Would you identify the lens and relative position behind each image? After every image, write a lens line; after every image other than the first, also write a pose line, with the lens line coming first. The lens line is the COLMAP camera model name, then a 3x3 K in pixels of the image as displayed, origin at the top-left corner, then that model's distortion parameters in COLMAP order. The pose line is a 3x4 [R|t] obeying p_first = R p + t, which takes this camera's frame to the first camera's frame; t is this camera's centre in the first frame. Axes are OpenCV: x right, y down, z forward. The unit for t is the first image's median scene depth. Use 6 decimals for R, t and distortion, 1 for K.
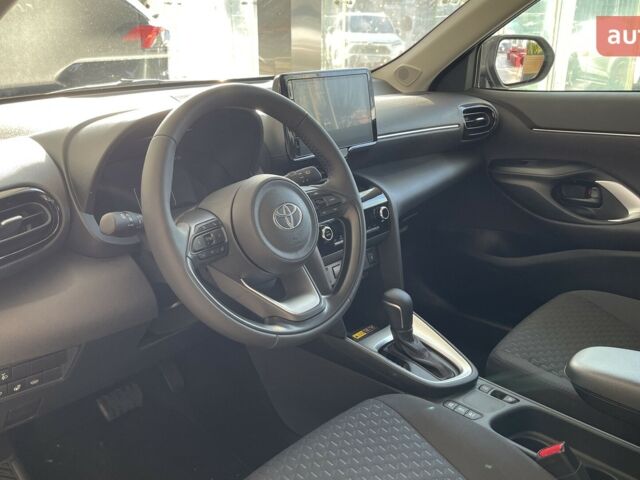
lens RADIAL K [[613.0, 0, 320.0], [0, 613.0, 240.0], [0, 0, 1]] dist [0.016994, -0.006171]
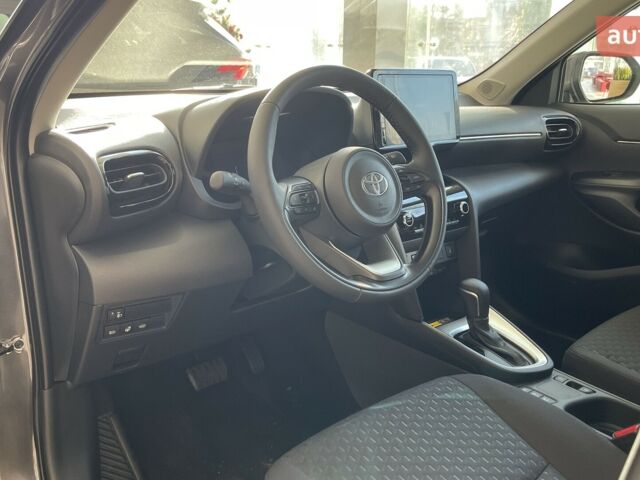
lens RADIAL K [[609.9, 0, 320.0], [0, 609.9, 240.0], [0, 0, 1]] dist [0.005332, -0.011368]
pose [[0.991578, 0.040517, -0.123010, -0.008823], [-0.047675, 0.997303, -0.055808, 0.088478], [0.120417, 0.061202, 0.990835, -0.054329]]
